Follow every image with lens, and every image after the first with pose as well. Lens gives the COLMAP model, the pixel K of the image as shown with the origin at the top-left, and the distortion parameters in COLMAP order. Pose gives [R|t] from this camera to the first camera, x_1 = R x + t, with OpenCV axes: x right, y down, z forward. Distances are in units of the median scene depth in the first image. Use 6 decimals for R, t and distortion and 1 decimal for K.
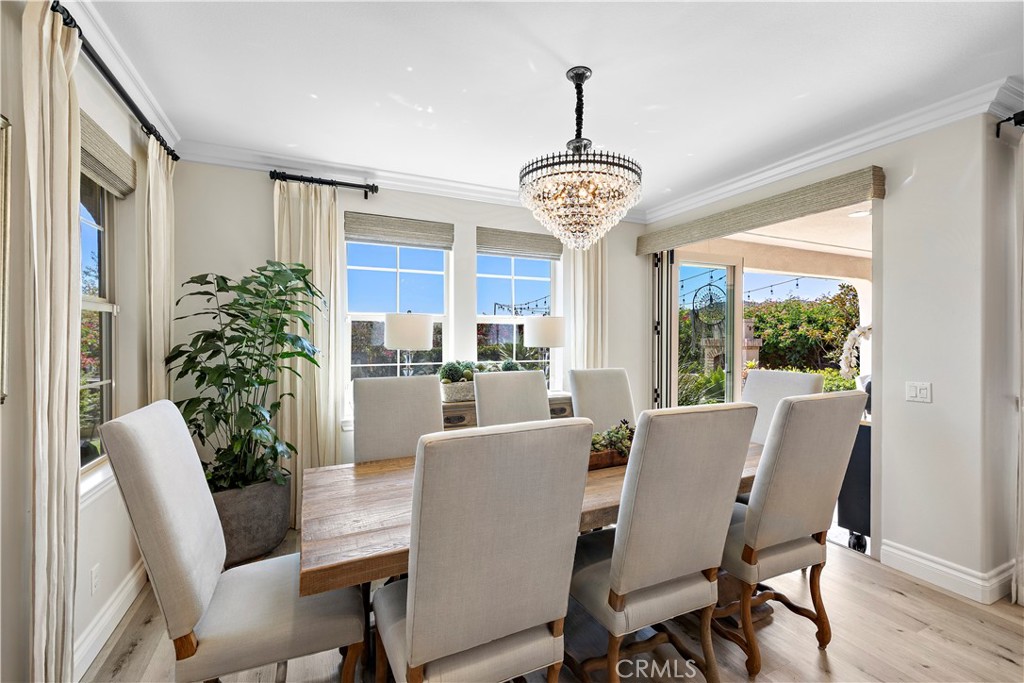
lens RADIAL K [[432.2, 0, 512.6], [0, 432.2, 336.7], [0, 0, 1]] dist [0.000777, -0.001407]
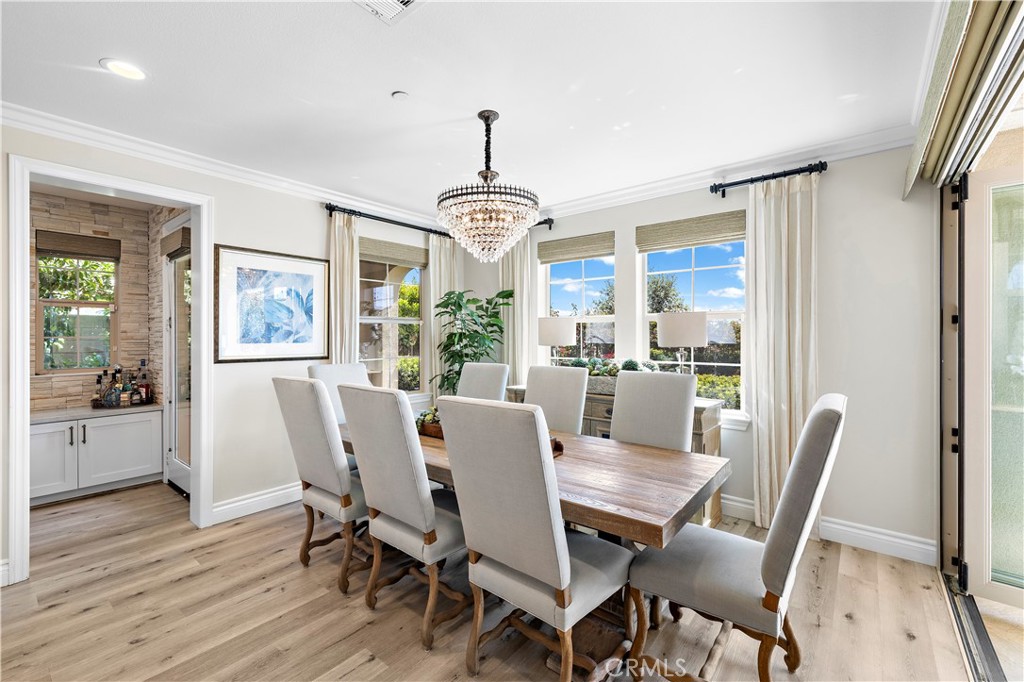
lens RADIAL K [[432.2, 0, 517.9], [0, 432.2, 338.4], [0, 0, 1]] dist [0.000777, -0.001407]
pose [[0.454803, -0.002647, -0.890588, 0.720649], [0.000124, 0.999996, -0.002909, 0.011924], [0.890592, 0.001213, 0.454801, 0.296347]]
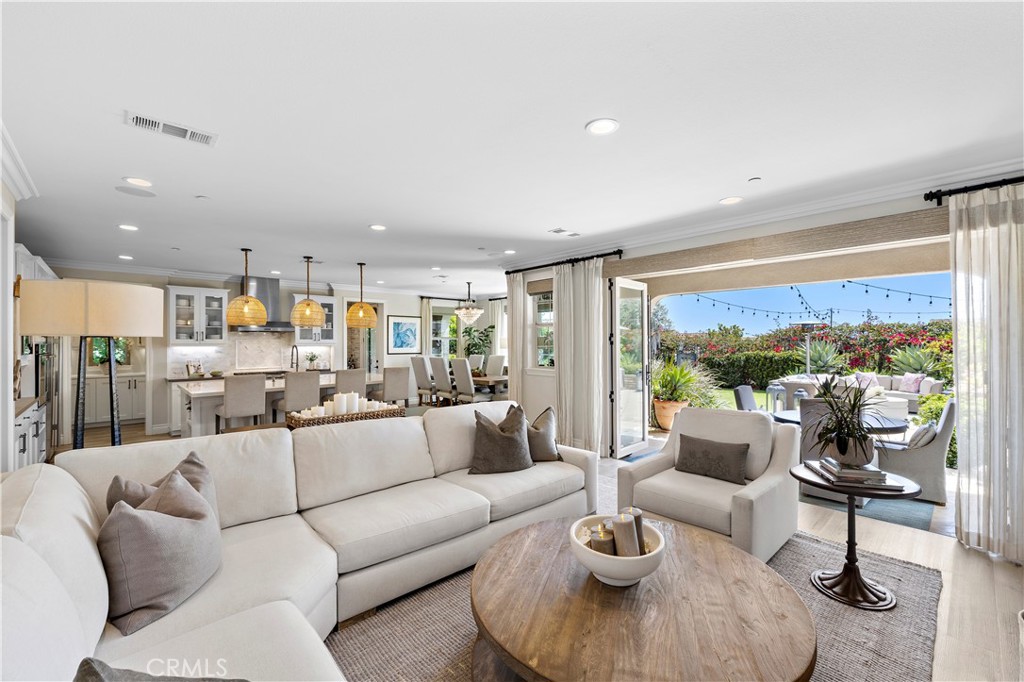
lens RADIAL K [[432.2, 0, 508.8], [0, 432.2, 342.2], [0, 0, 1]] dist [0.000777, -0.001407]
pose [[0.305443, -0.004788, -0.952198, 2.585854], [0.000047, 0.999987, -0.005014, -0.003645], [0.952210, 0.001487, 0.305439, 0.023822]]
